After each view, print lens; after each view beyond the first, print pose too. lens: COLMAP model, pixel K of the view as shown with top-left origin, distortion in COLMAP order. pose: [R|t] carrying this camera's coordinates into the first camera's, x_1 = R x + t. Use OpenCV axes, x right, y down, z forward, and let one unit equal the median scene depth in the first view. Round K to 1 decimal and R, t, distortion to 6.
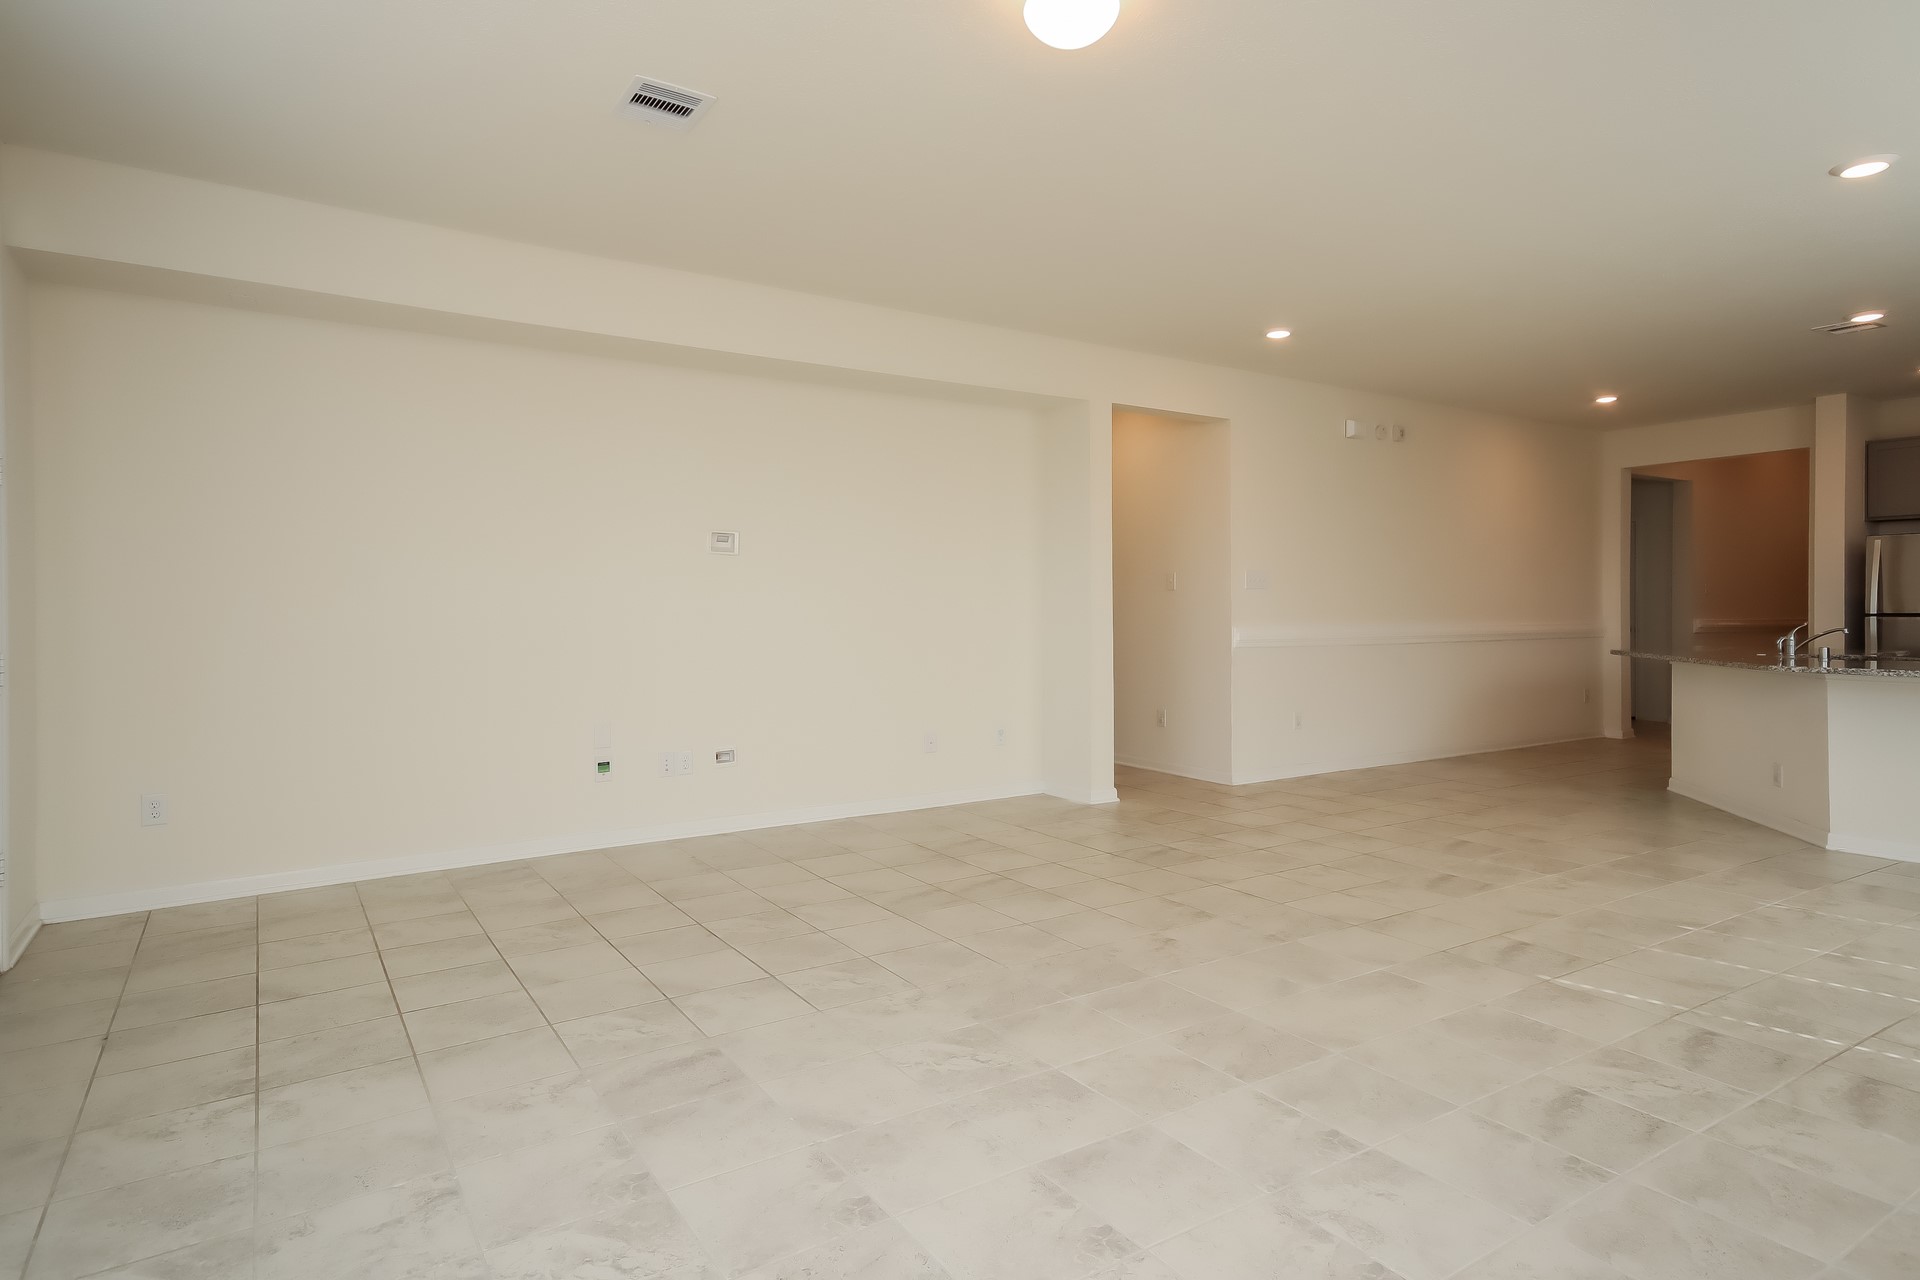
lens RADIAL K [[1054.6, 0, 928.3], [0, 1054.6, 599.7], [0, 0, 1]] dist [0.015071, -0.001902]
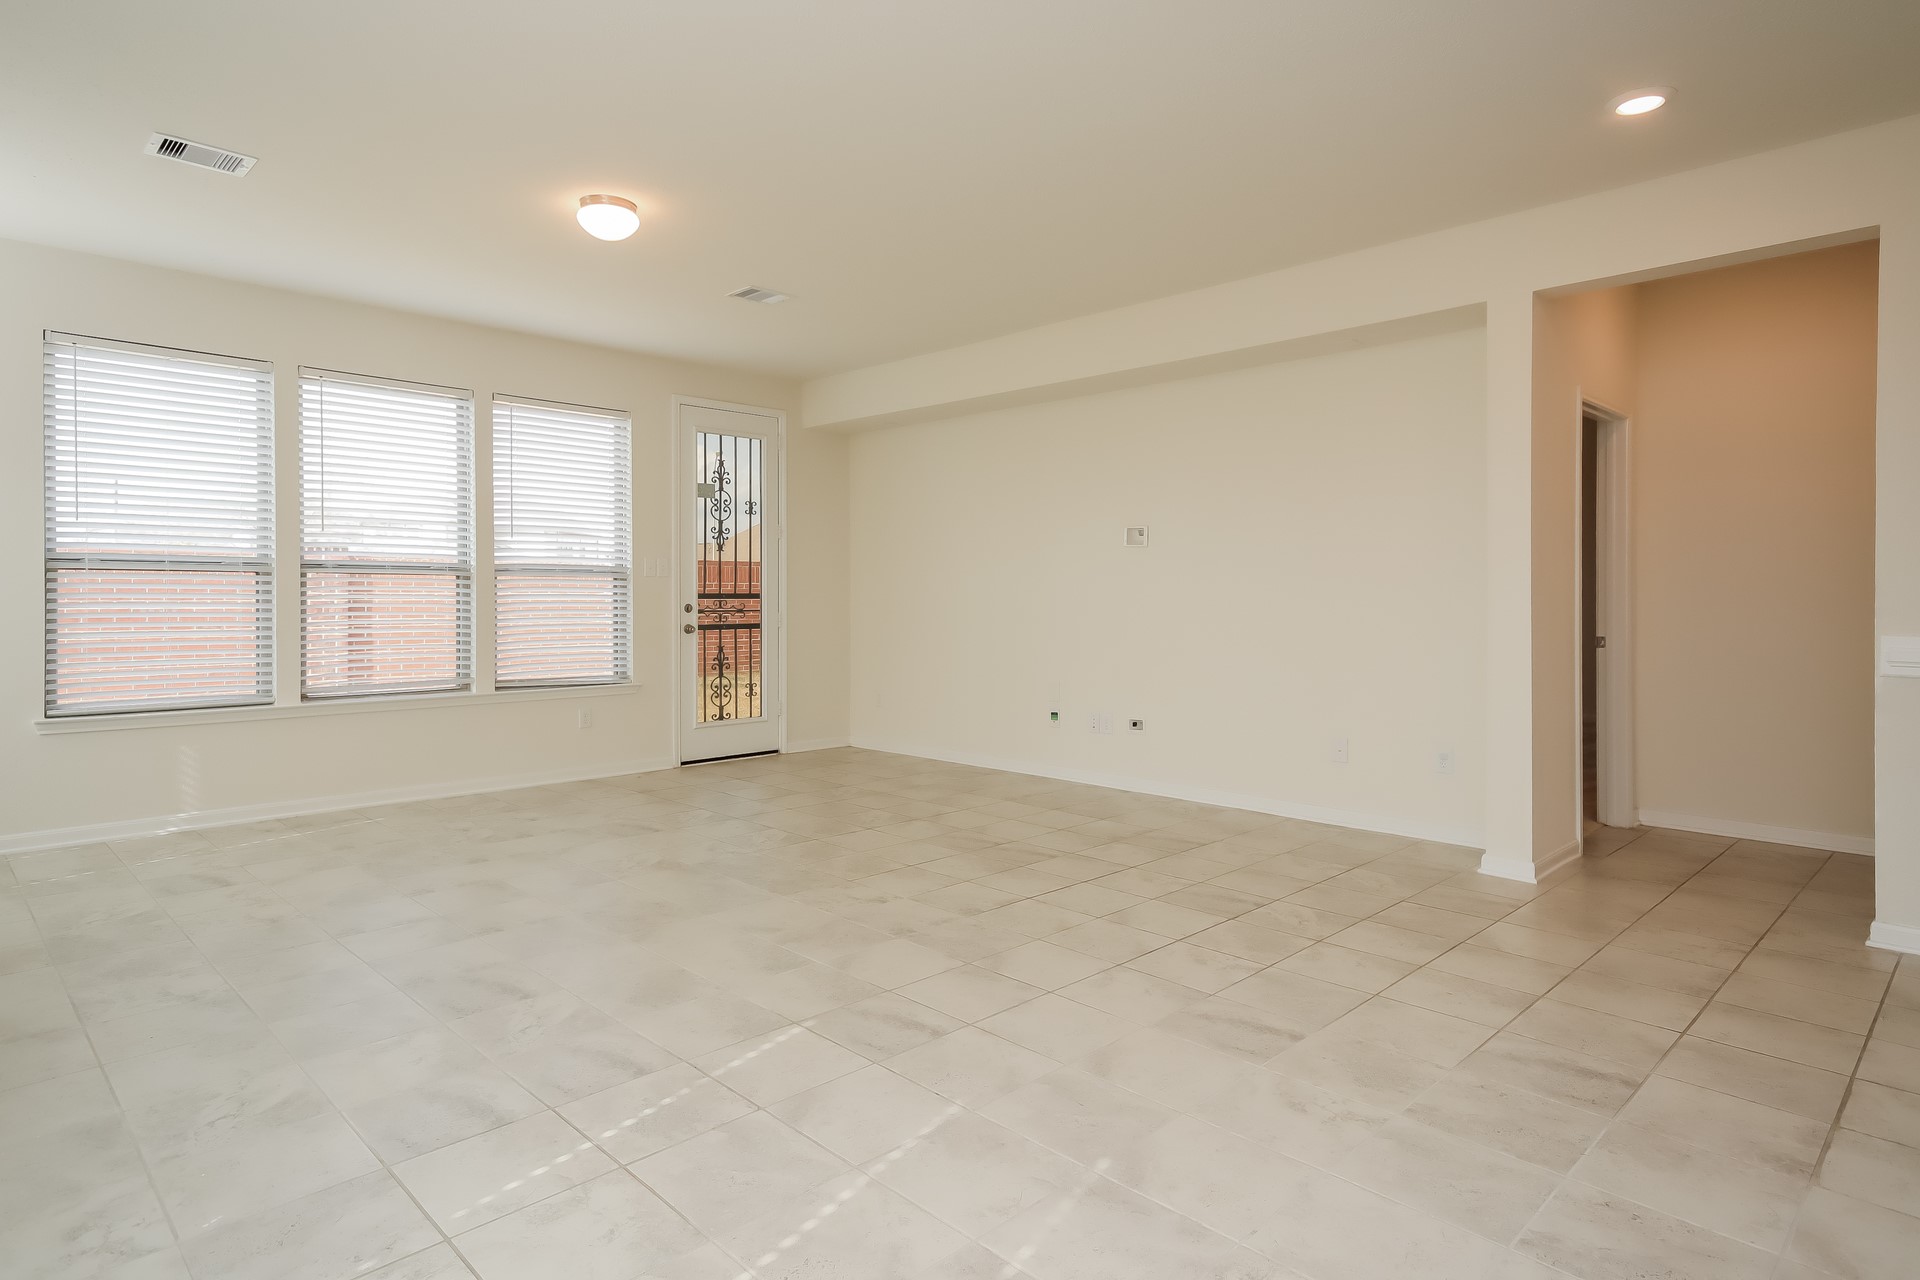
lens RADIAL K [[1054.6, 0, 928.3], [0, 1054.6, 599.7], [0, 0, 1]] dist [0.015071, -0.001902]
pose [[0.209830, 0.011141, -0.977674, 1.378655], [0.003187, 0.999922, 0.012079, 0.001149], [0.977733, -0.005650, 0.209778, 0.879263]]
